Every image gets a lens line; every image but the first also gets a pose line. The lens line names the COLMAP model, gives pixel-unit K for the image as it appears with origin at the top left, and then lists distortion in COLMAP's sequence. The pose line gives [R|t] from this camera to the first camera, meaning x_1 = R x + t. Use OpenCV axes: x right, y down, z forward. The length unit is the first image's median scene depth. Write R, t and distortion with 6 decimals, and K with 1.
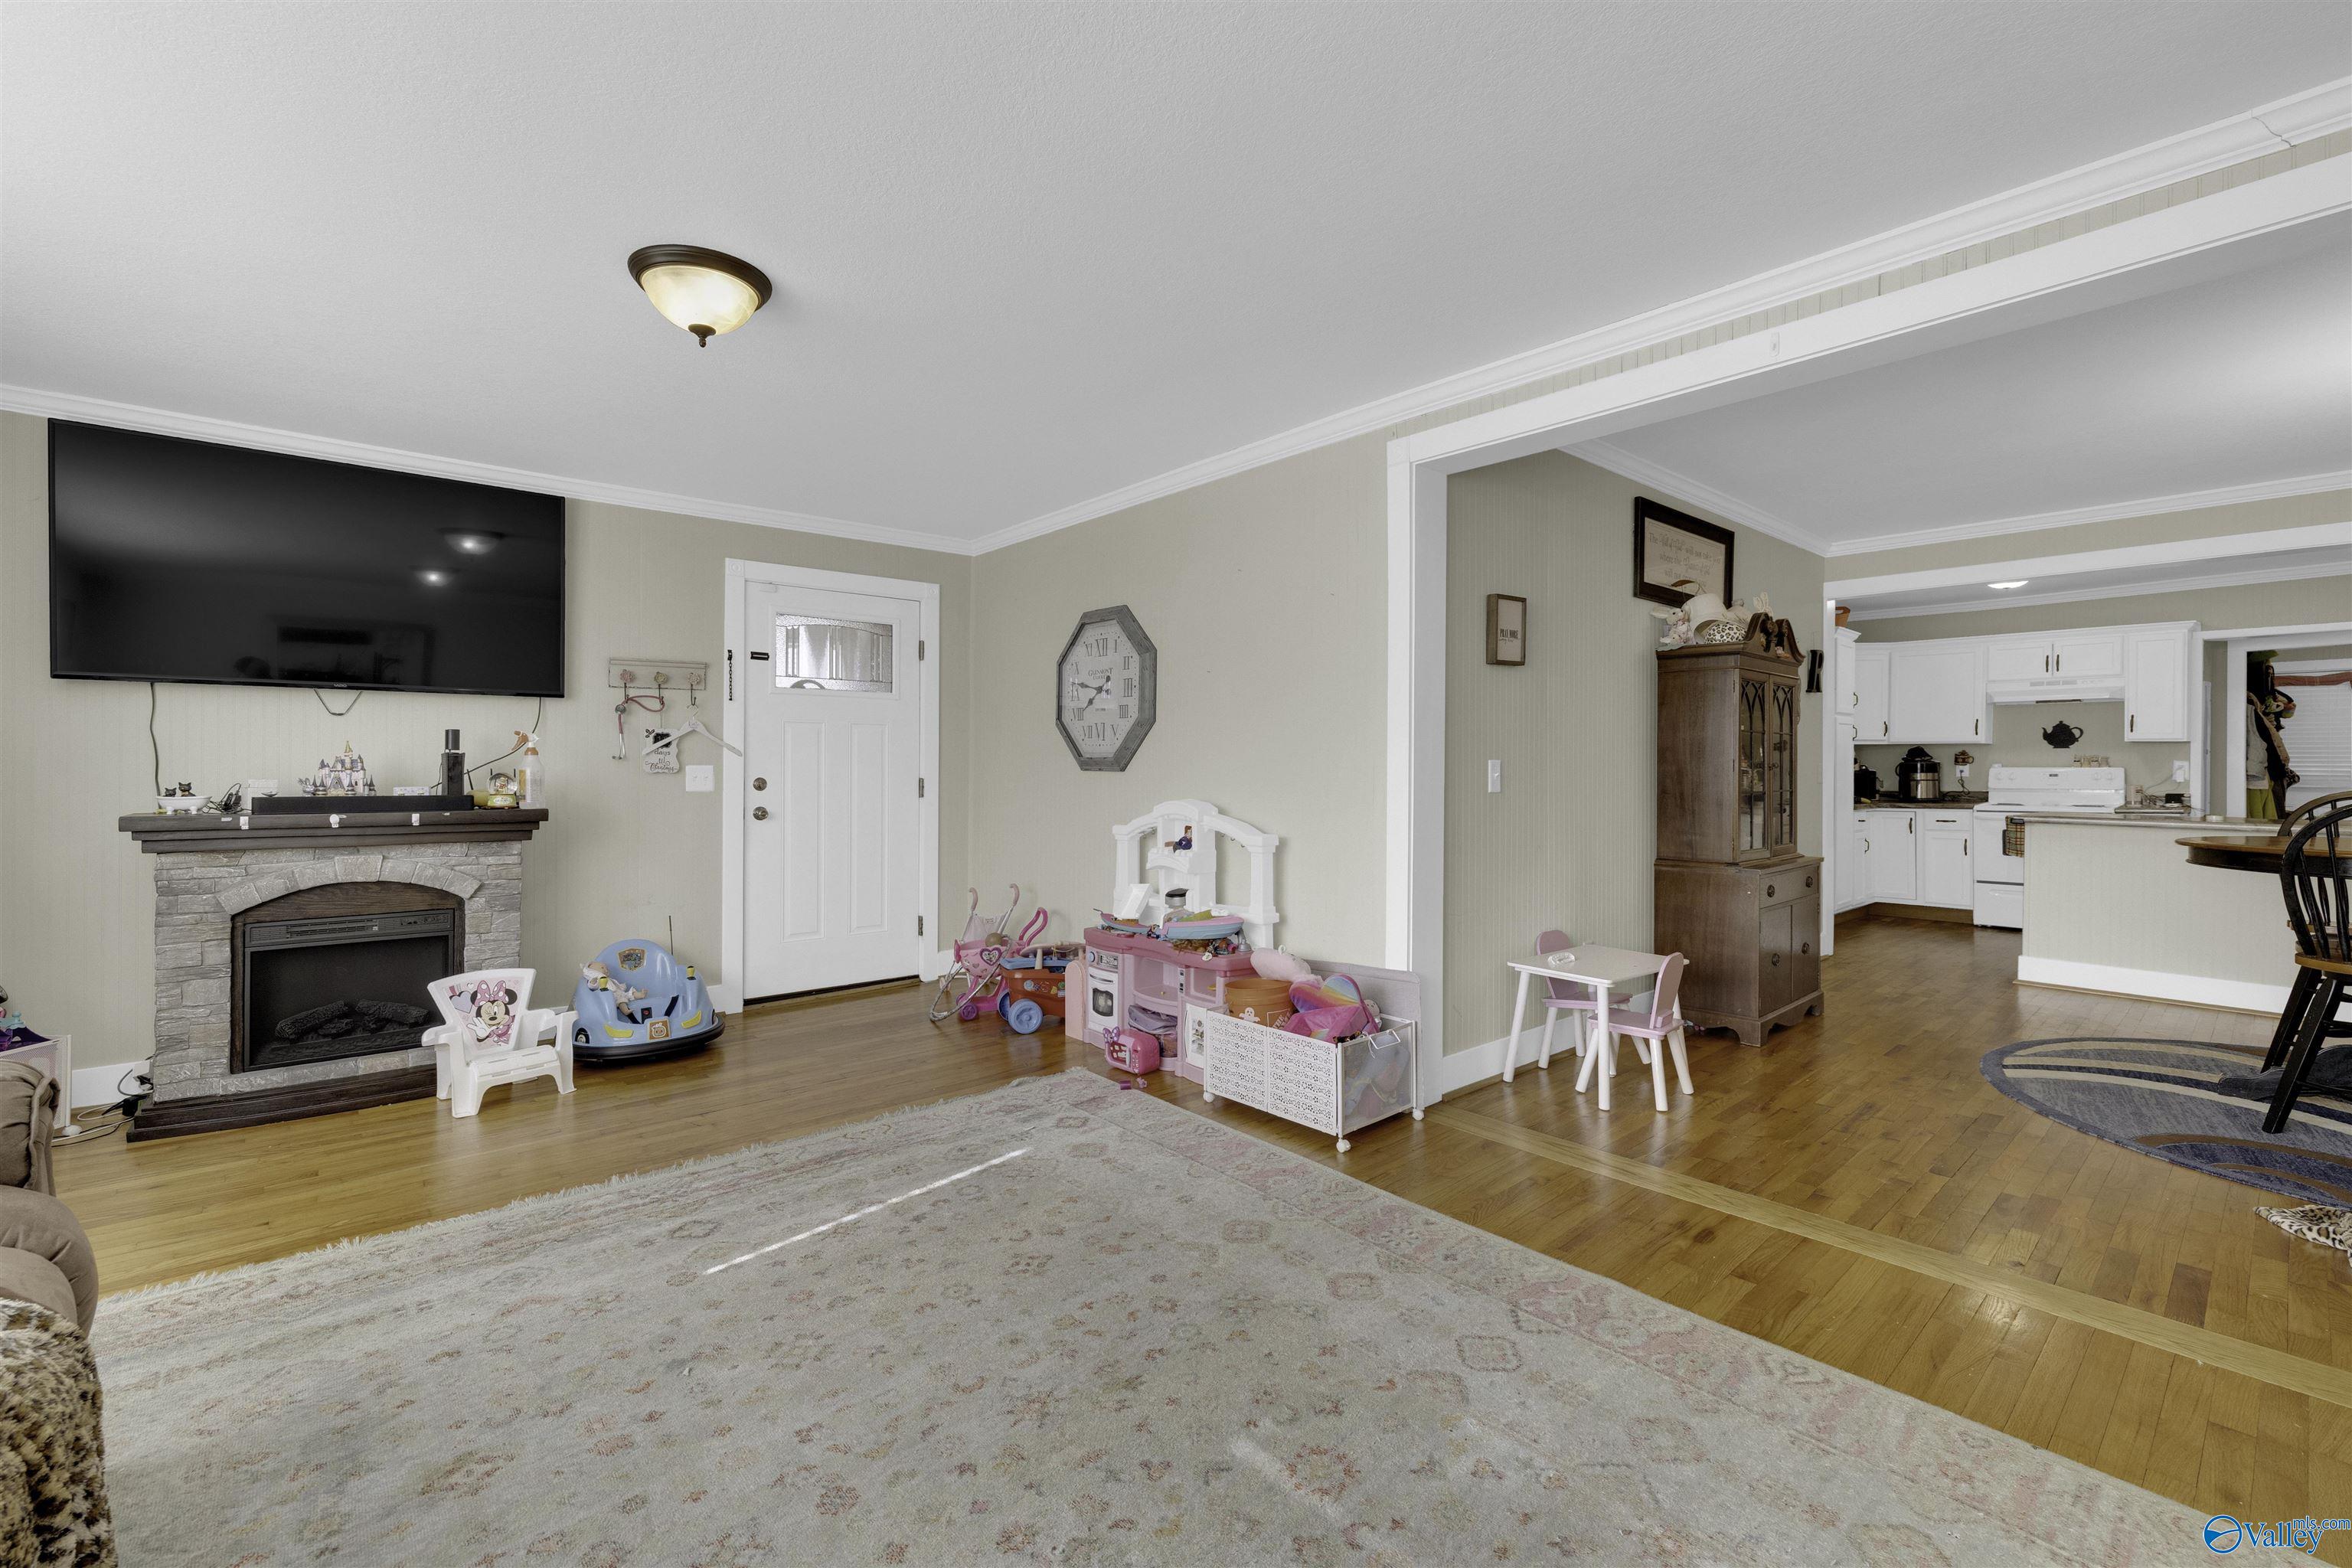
lens RADIAL K [[975.8, 0, 1169.1], [0, 975.8, 760.8], [0, 0, 1]] dist [-0.000978, -0.000119]
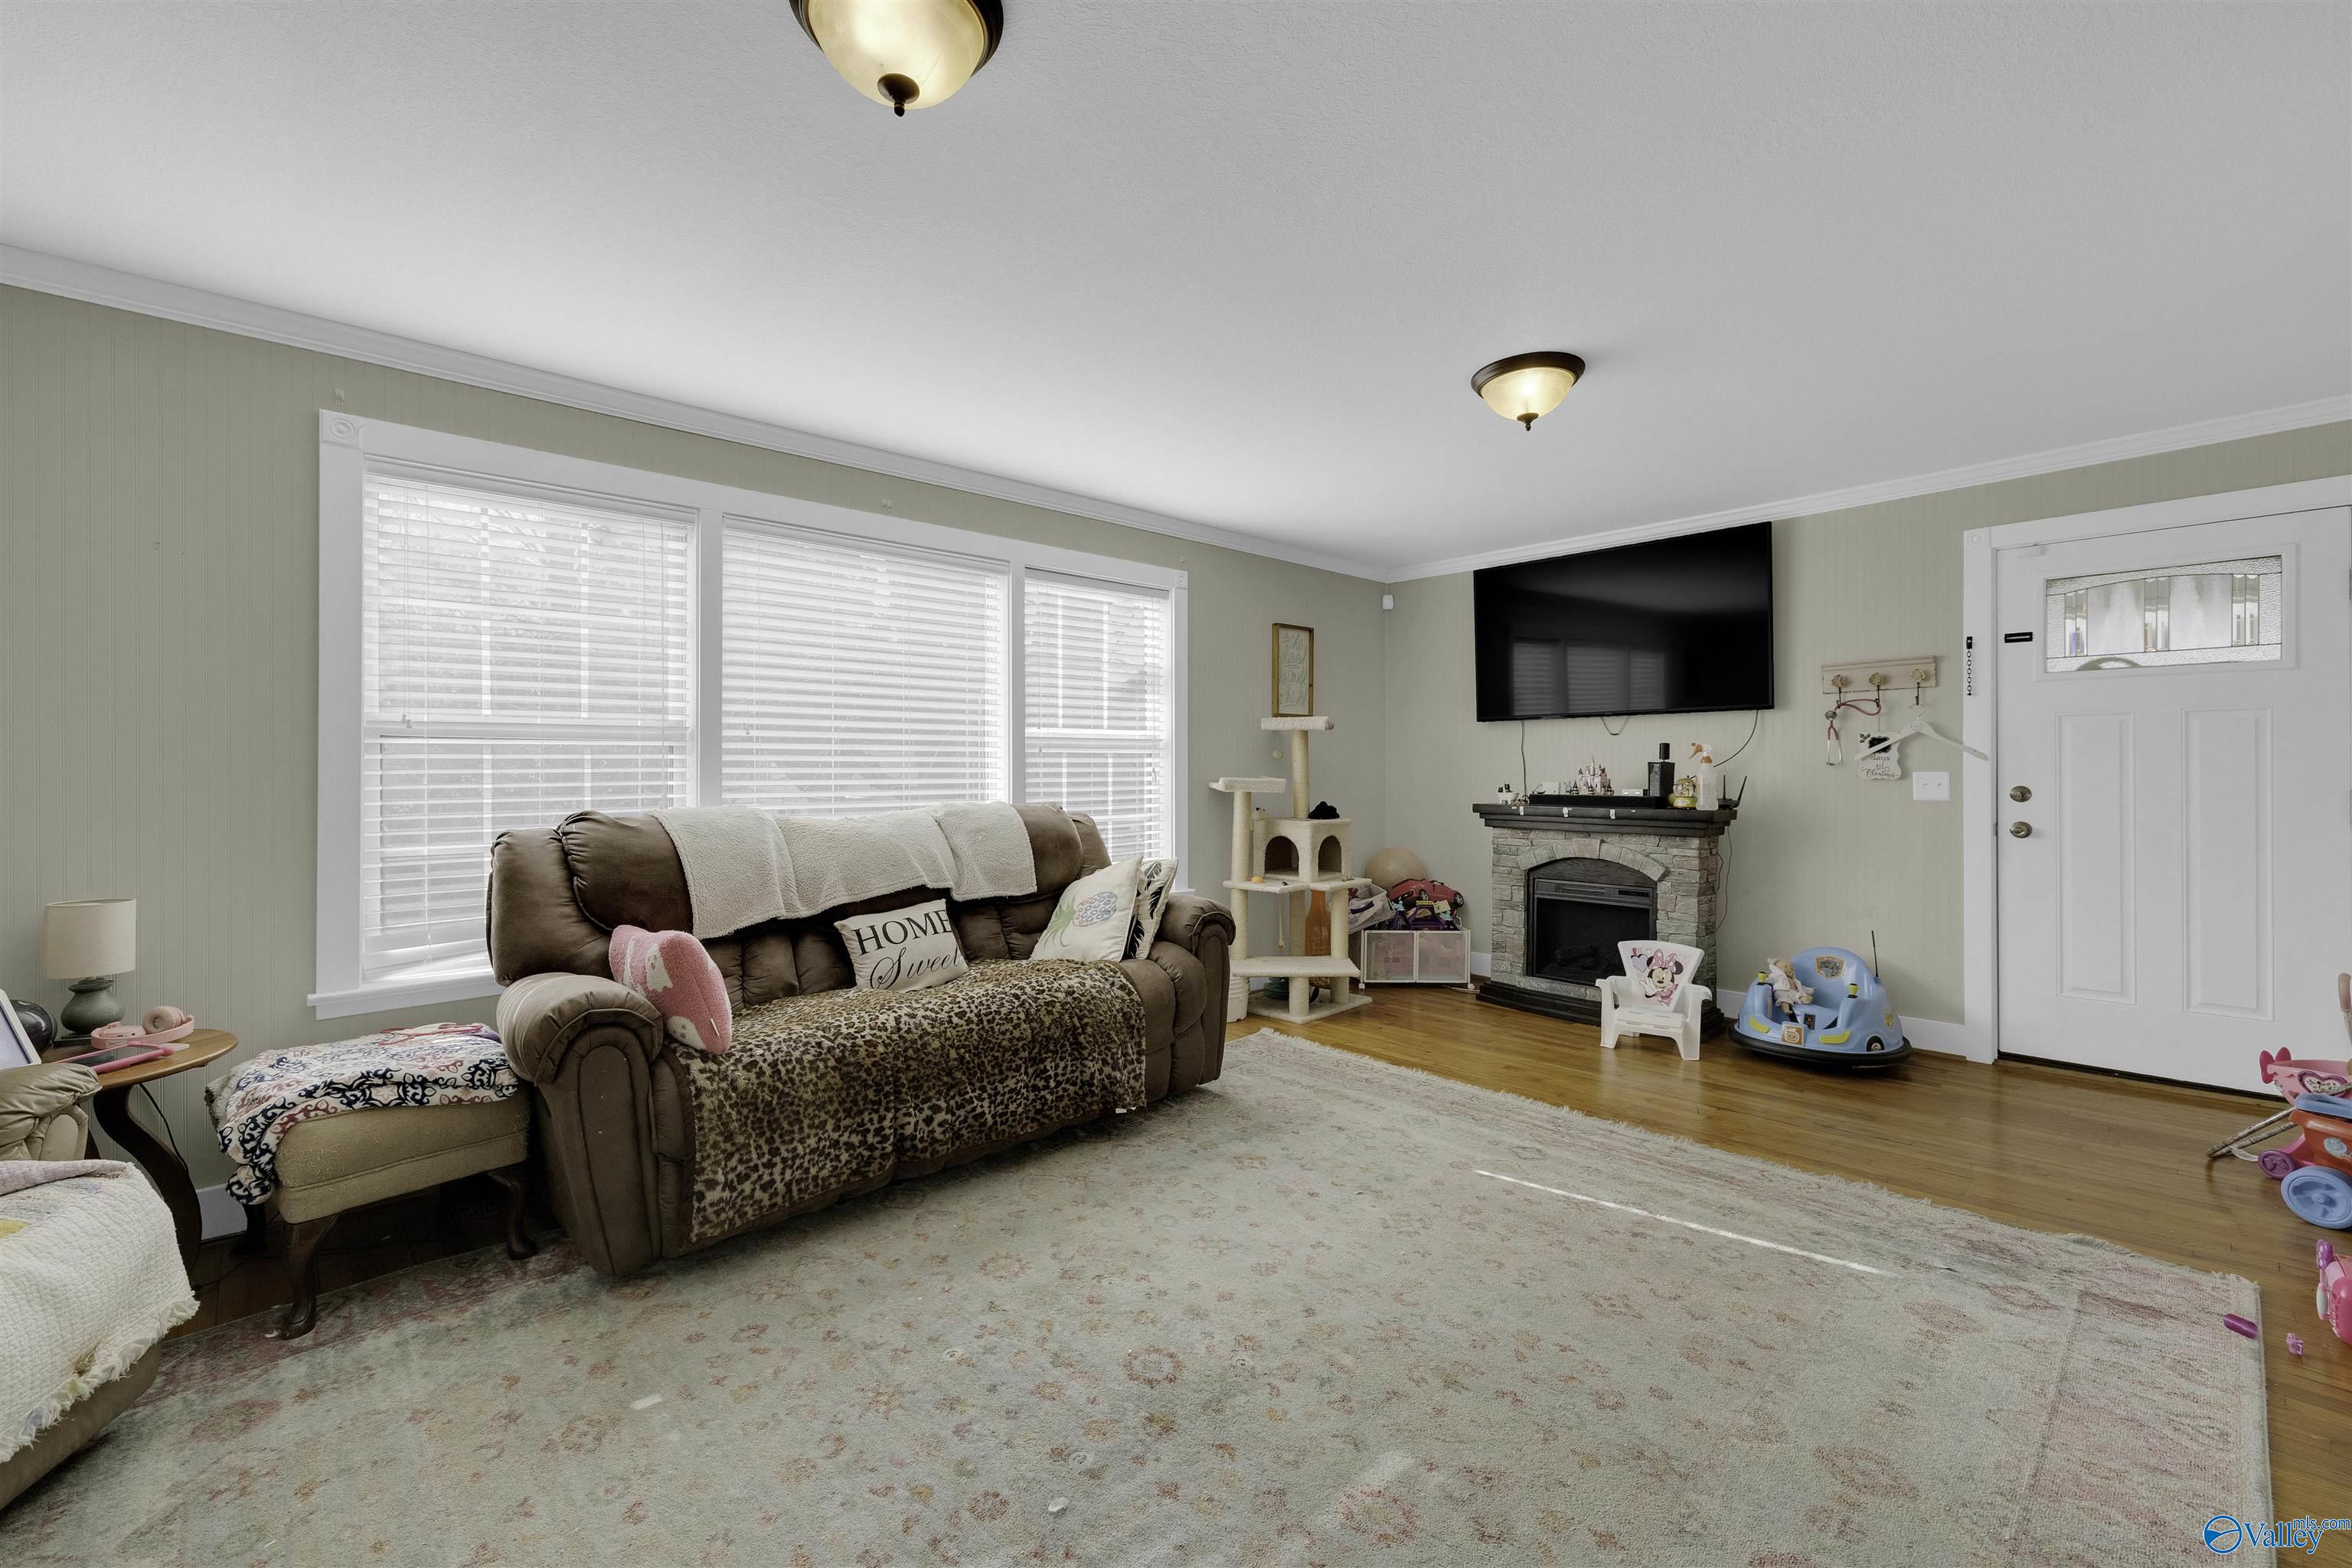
lens RADIAL K [[975.8, 0, 1169.1], [0, 975.8, 760.8], [0, 0, 1]] dist [-0.000978, -0.000119]
pose [[0.058256, -0.012448, -0.998224, 0.479160], [0.009082, 0.999887, -0.011939, -0.000769], [0.998260, -0.008370, 0.058363, 0.322795]]
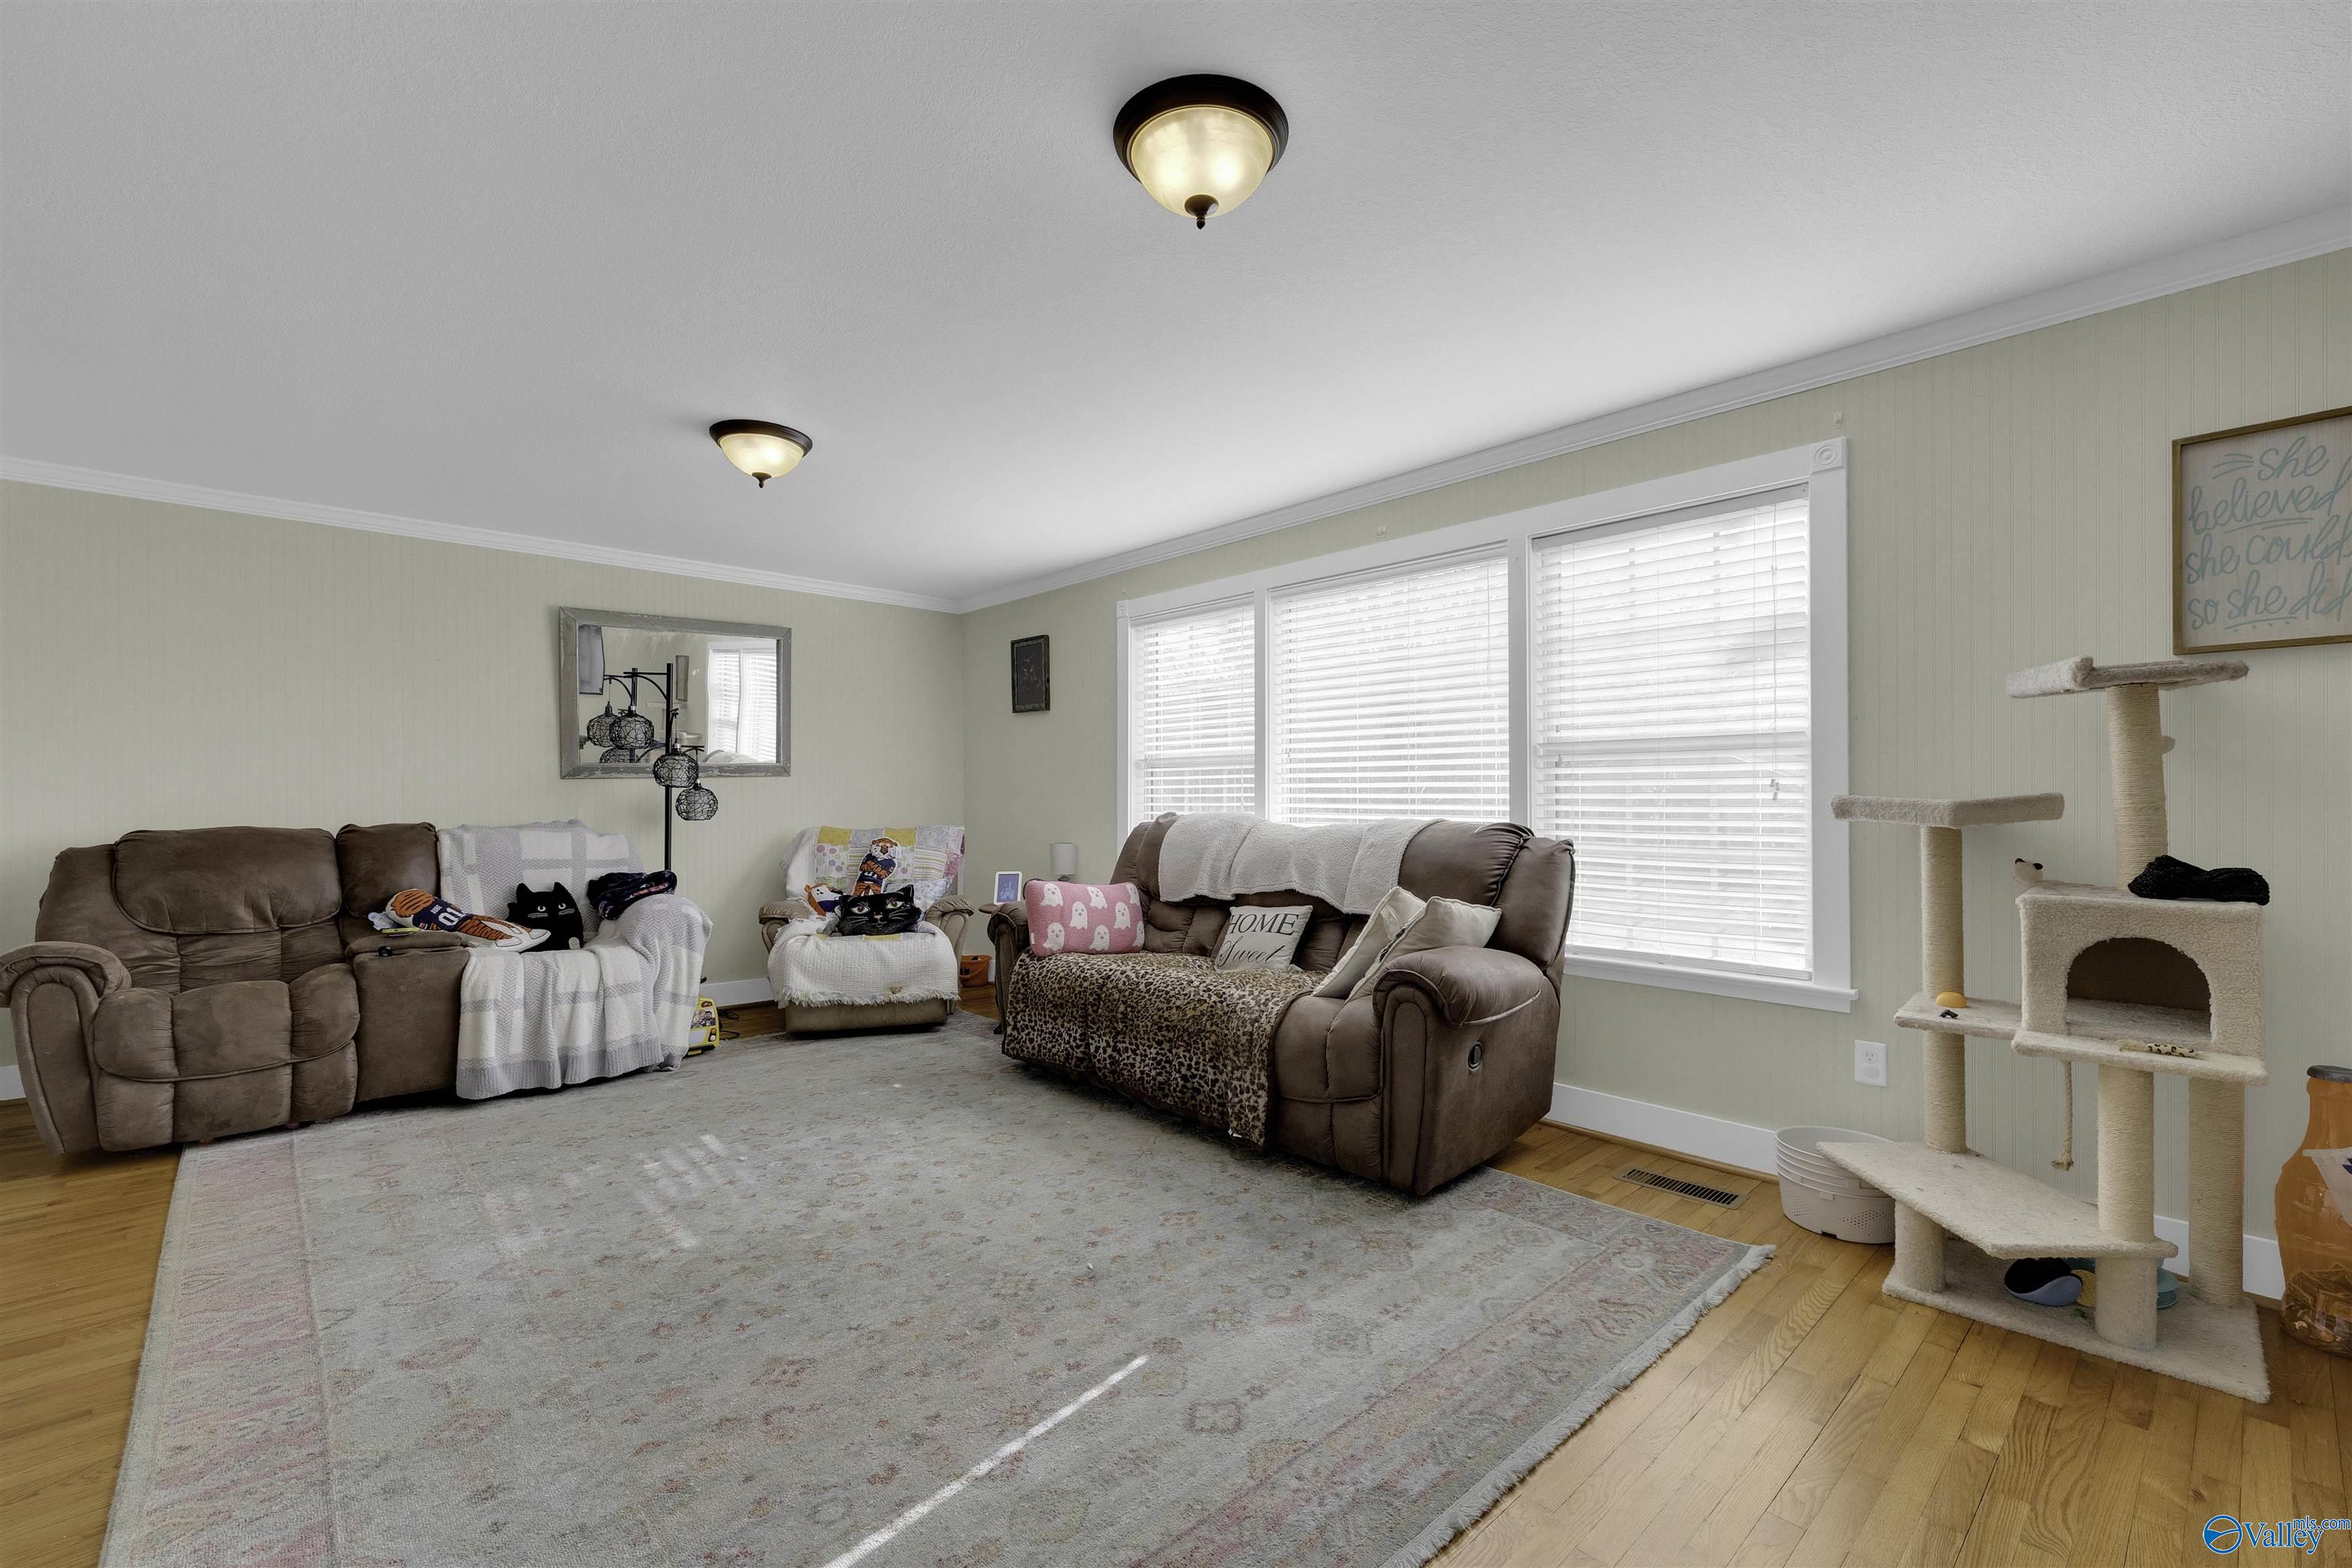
lens RADIAL K [[1011.6, 0, 1178.0], [0, 1011.6, 768.3], [0, 0, 1]] dist [0.000314, 0.000376]
pose [[-0.999059, 0.006051, -0.042954, -0.284382], [0.007083, 0.999689, -0.023908, 0.001686], [0.042796, -0.024190, -0.998791, 1.190380]]
